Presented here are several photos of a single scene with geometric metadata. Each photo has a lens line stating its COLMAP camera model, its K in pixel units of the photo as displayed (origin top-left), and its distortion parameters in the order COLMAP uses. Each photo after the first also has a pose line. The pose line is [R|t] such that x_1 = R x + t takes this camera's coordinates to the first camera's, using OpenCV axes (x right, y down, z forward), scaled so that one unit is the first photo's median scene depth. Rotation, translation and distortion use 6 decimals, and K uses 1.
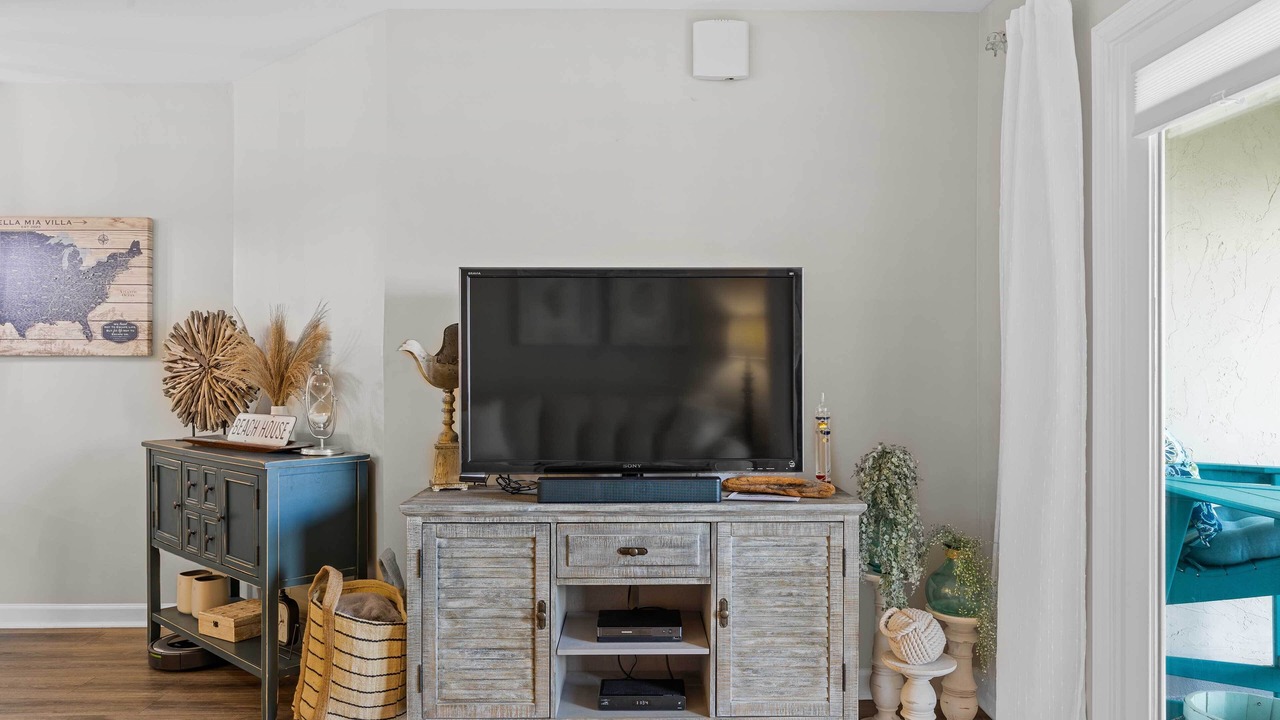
lens RADIAL K [[1011.6, 0, 640.0], [0, 1011.6, 360.0], [0, 0, 1]] dist [0.003481, 0.000936]
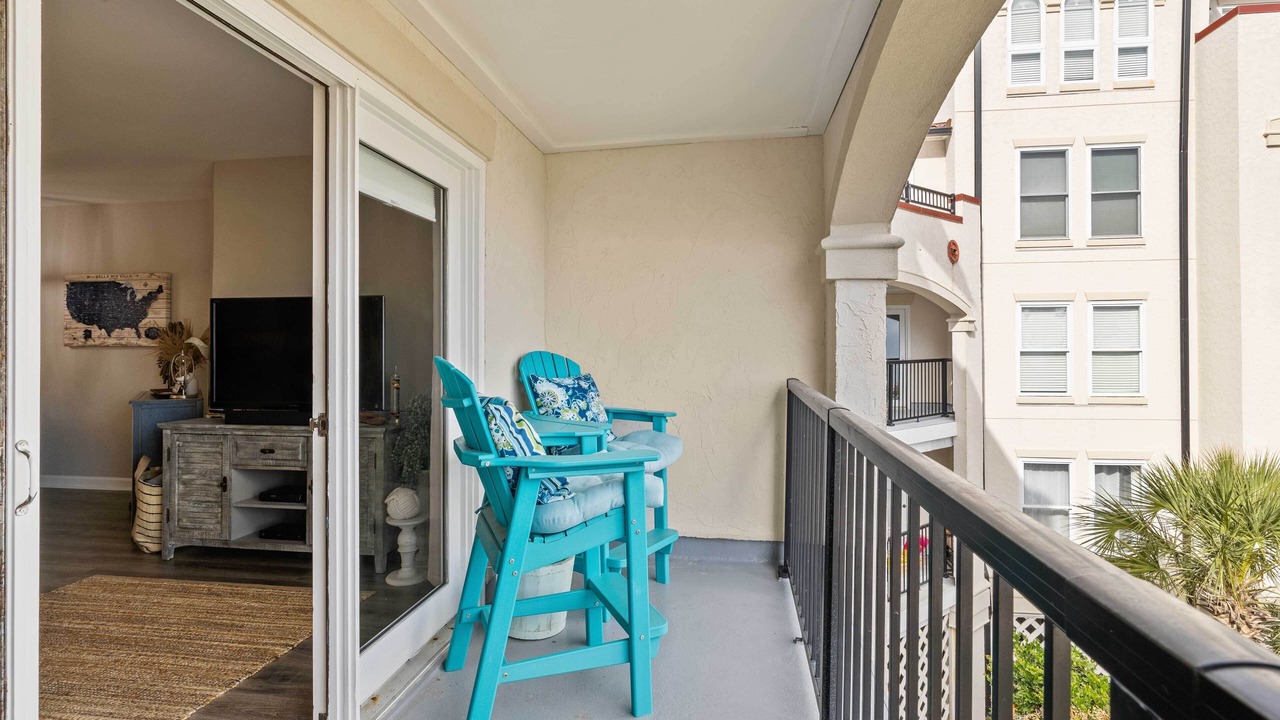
lens RADIAL K [[652.4, 0, 643.6], [0, 652.4, 341.5], [0, 0, 1]] dist [-0.000832, -0.000128]
pose [[0.985125, -0.001133, -0.171835, 0.857917], [-0.001796, 0.999856, -0.016890, 0.008557], [0.171829, 0.016948, 0.984981, -0.051863]]
